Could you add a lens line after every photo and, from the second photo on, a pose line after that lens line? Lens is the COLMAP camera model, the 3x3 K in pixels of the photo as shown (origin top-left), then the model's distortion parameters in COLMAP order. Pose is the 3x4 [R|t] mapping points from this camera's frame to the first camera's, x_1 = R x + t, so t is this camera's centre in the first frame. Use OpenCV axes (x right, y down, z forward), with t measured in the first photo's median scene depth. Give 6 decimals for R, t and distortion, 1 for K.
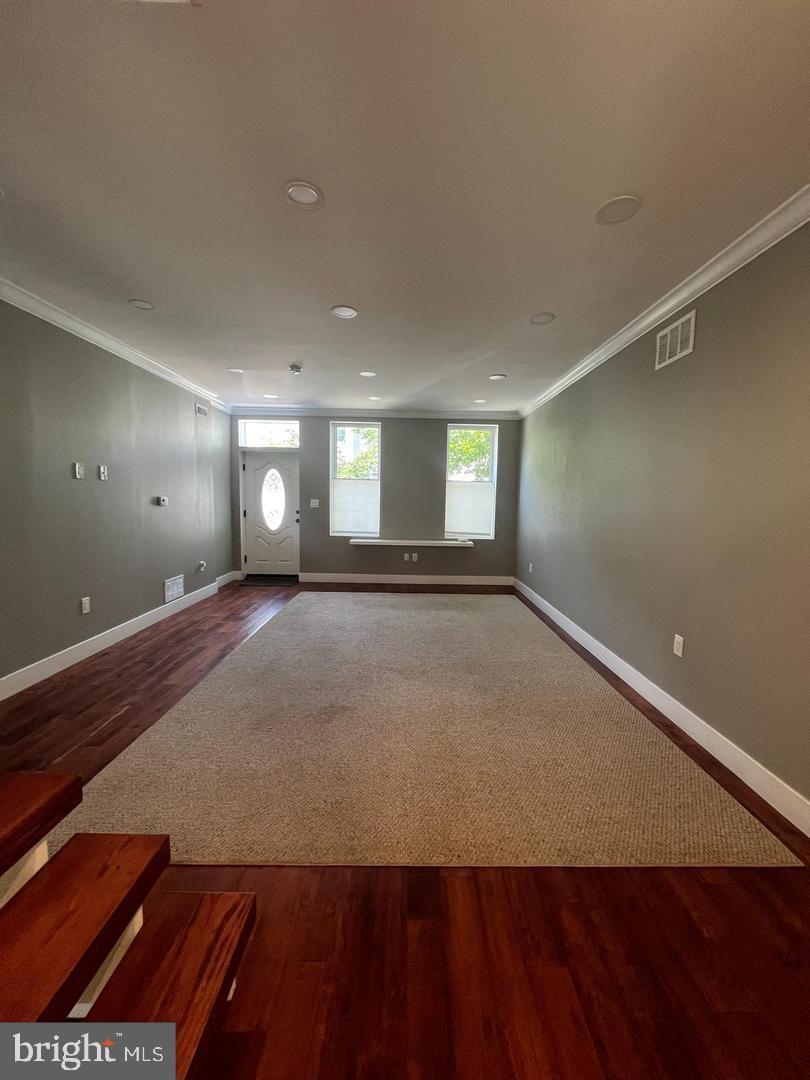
lens RADIAL K [[435.8, 0, 408.2], [0, 435.8, 539.5], [0, 0, 1]] dist [-0.000722, -0.000332]
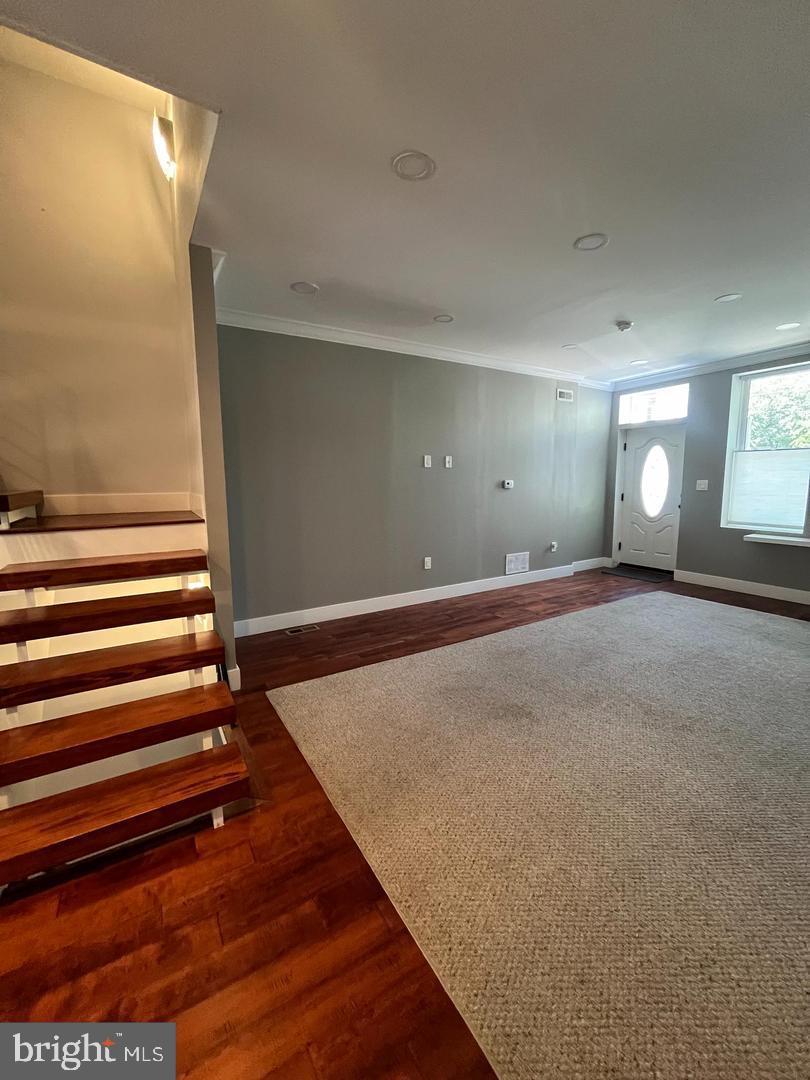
lens RADIAL K [[435.8, 0, 415.2], [0, 435.8, 536.9], [0, 0, 1]] dist [-0.000722, -0.000332]
pose [[0.518980, 0.086156, -0.850433, 0.287574], [-0.063634, 0.996041, 0.062075, -0.007200], [0.852414, 0.021901, 0.522408, 0.213996]]
